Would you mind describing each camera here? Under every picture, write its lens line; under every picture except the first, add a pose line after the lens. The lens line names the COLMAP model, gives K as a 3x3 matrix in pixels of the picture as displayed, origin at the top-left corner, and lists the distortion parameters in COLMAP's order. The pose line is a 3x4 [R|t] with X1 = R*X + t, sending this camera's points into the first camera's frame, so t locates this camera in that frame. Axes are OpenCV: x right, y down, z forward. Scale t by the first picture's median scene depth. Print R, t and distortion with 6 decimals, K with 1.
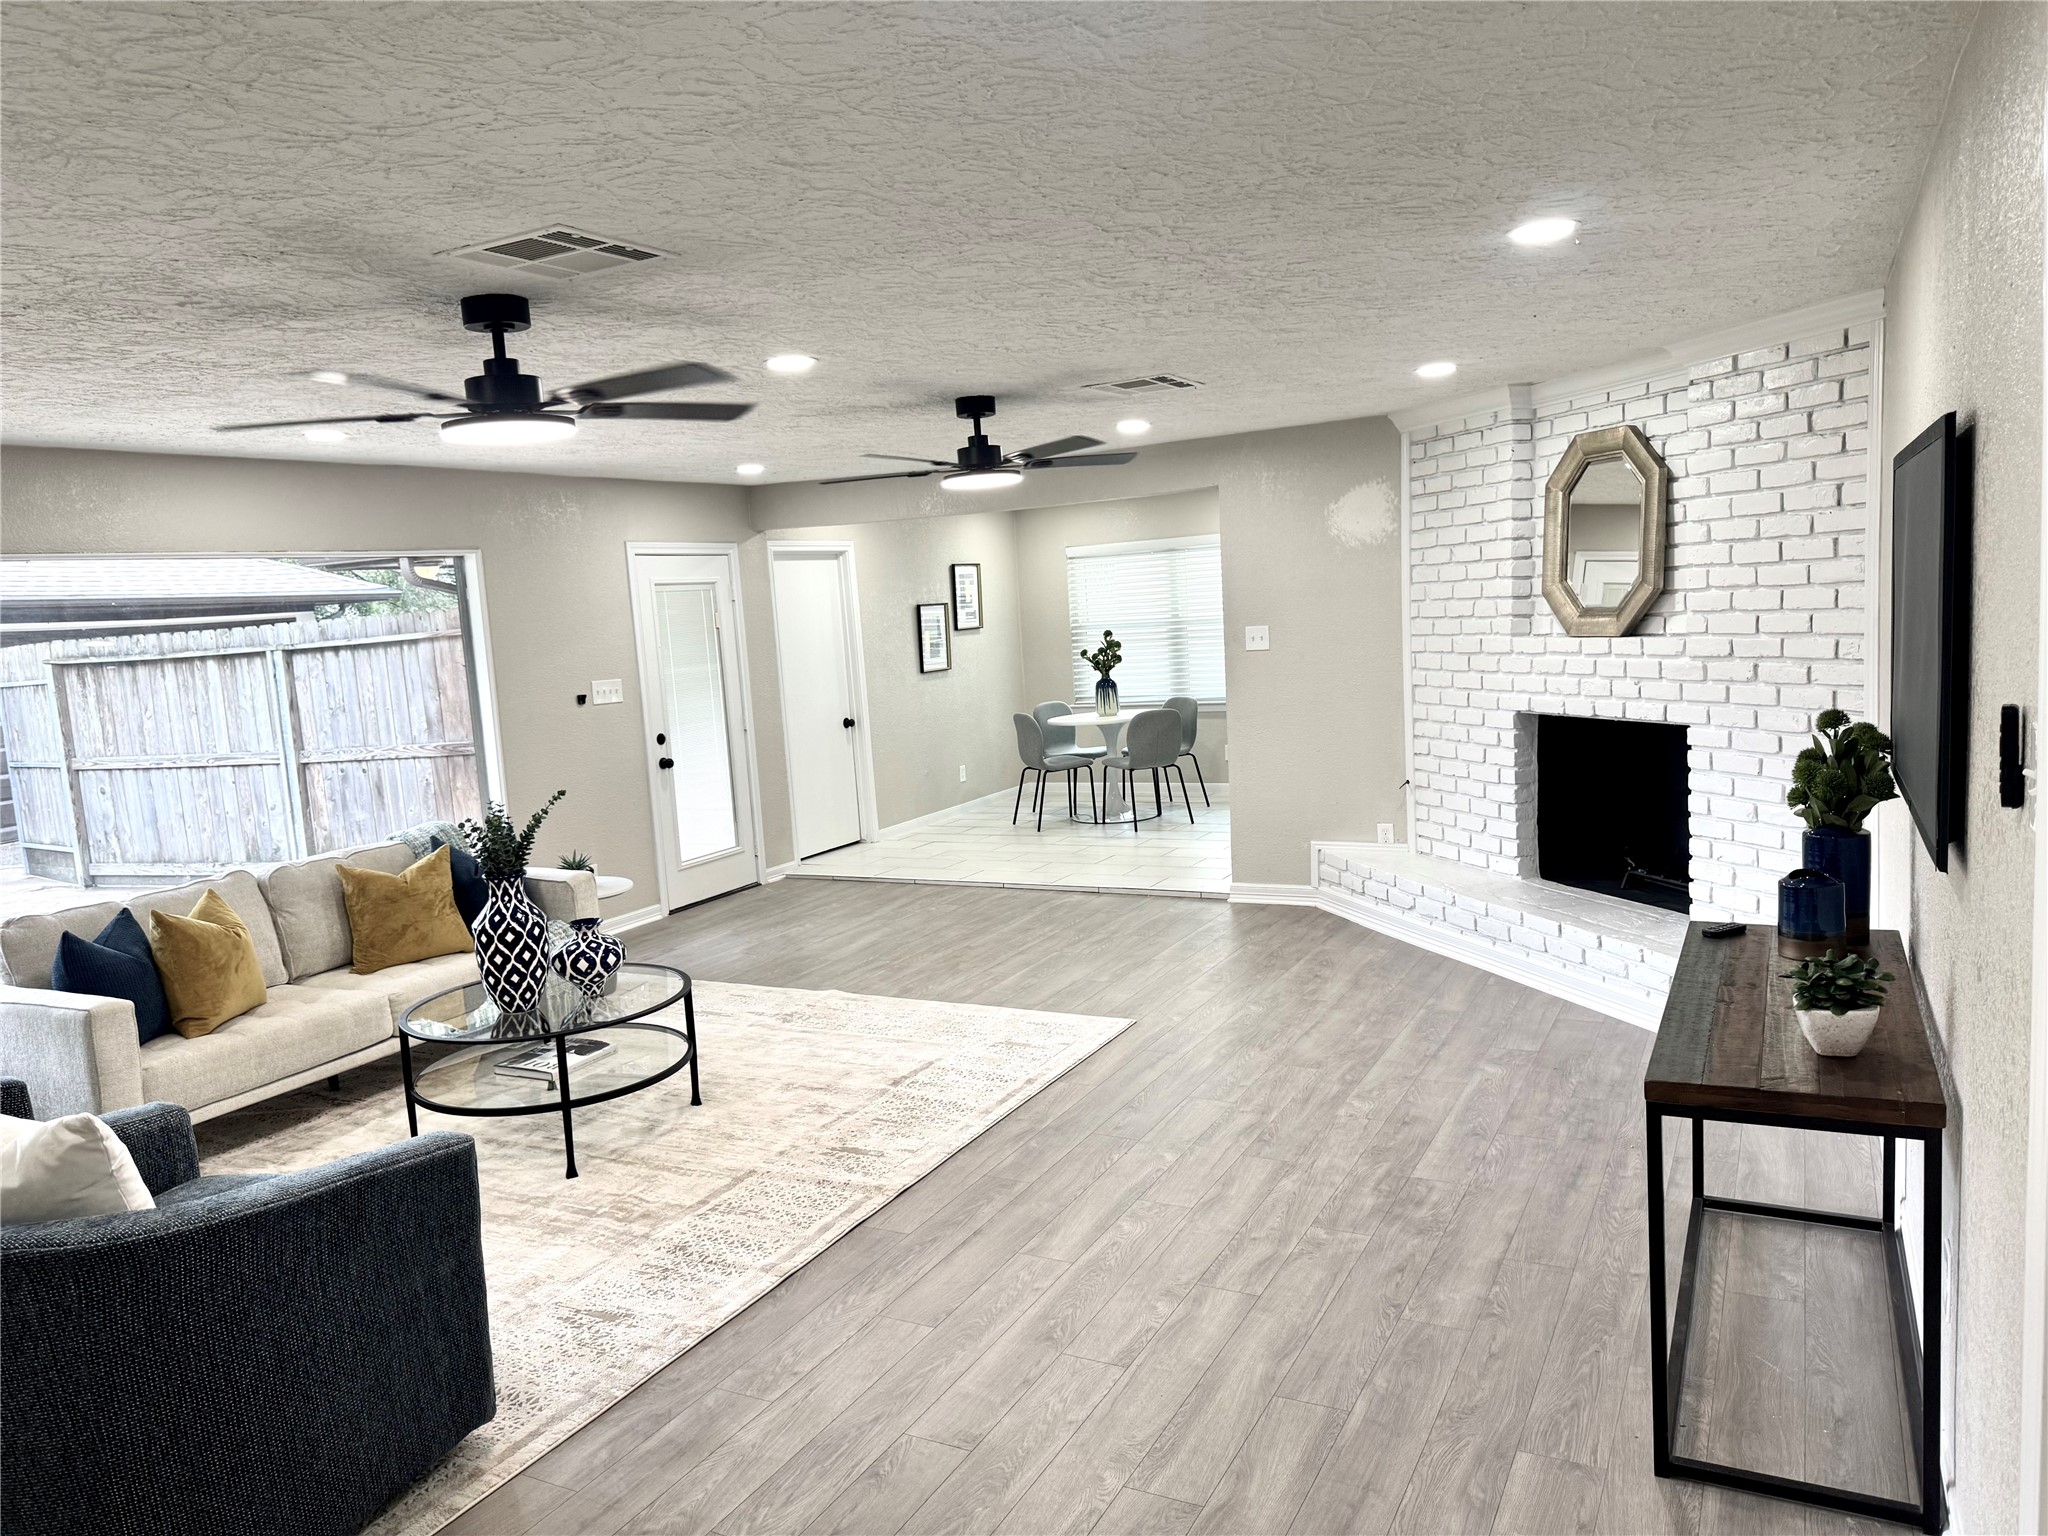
lens RADIAL K [[1441.2, 0, 1024.9], [0, 1441.2, 781.9], [0, 0, 1]] dist [0.075870, -0.096137]
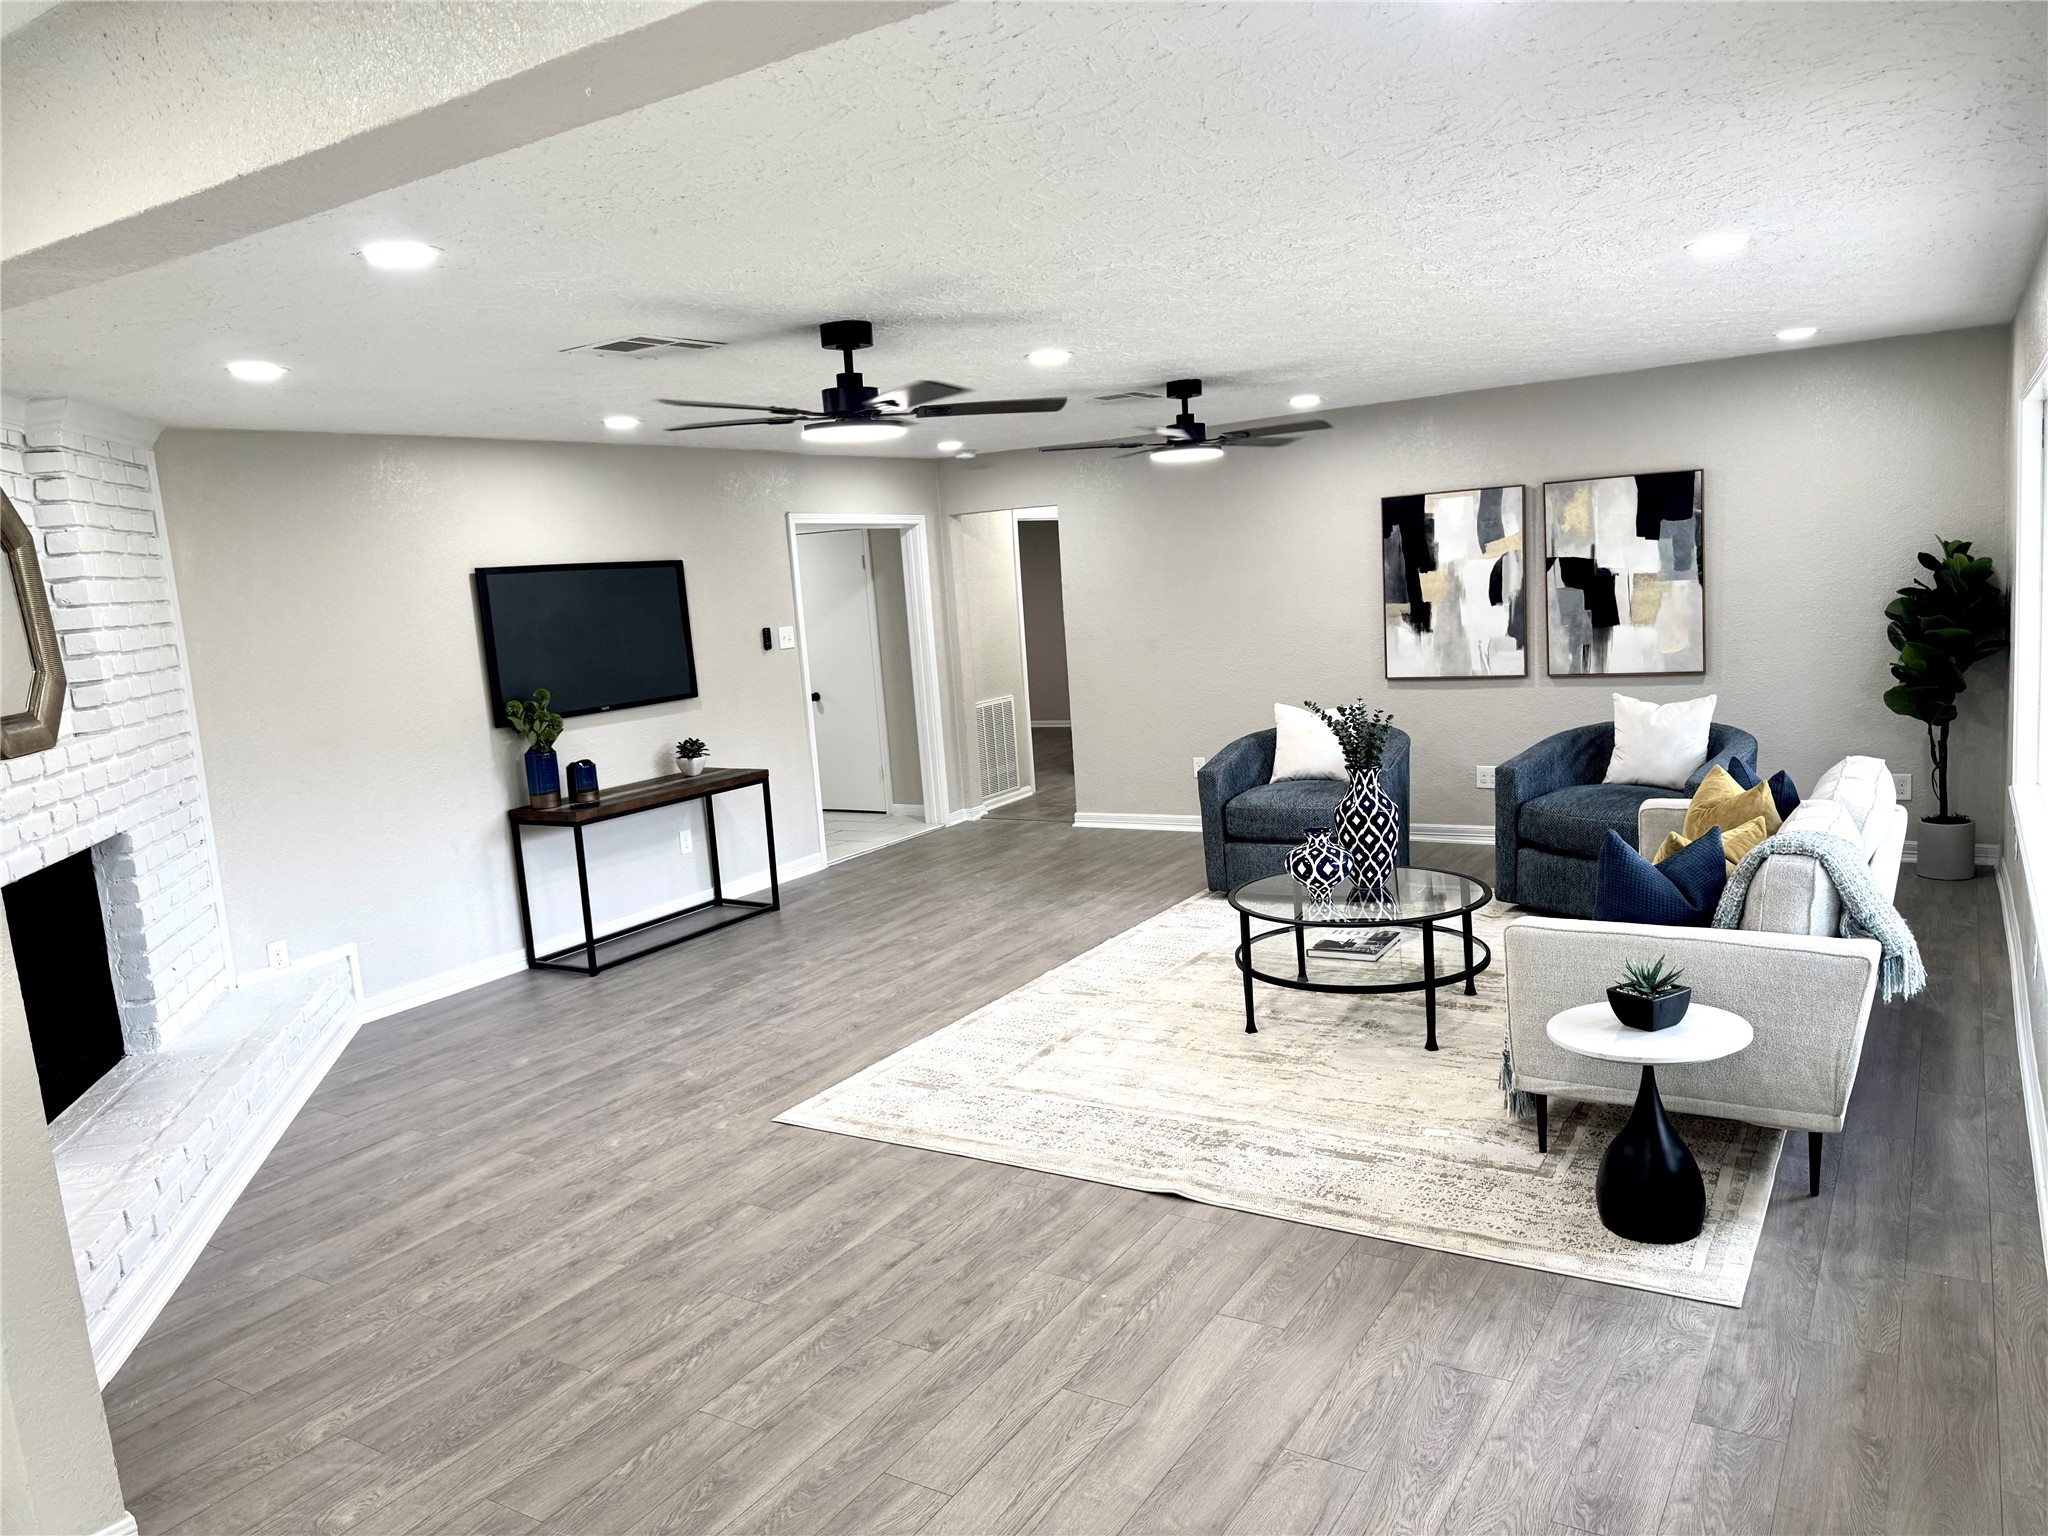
lens RADIAL K [[1441.2, 0, 1016.7], [0, 1441.2, 768.1], [0, 0, 1]] dist [0.075870, -0.096137]
pose [[-0.987739, 0.121050, 0.098586, -0.144846], [0.142608, 0.956562, 0.254269, -0.188408], [-0.063524, 0.265210, -0.962096, 1.524456]]
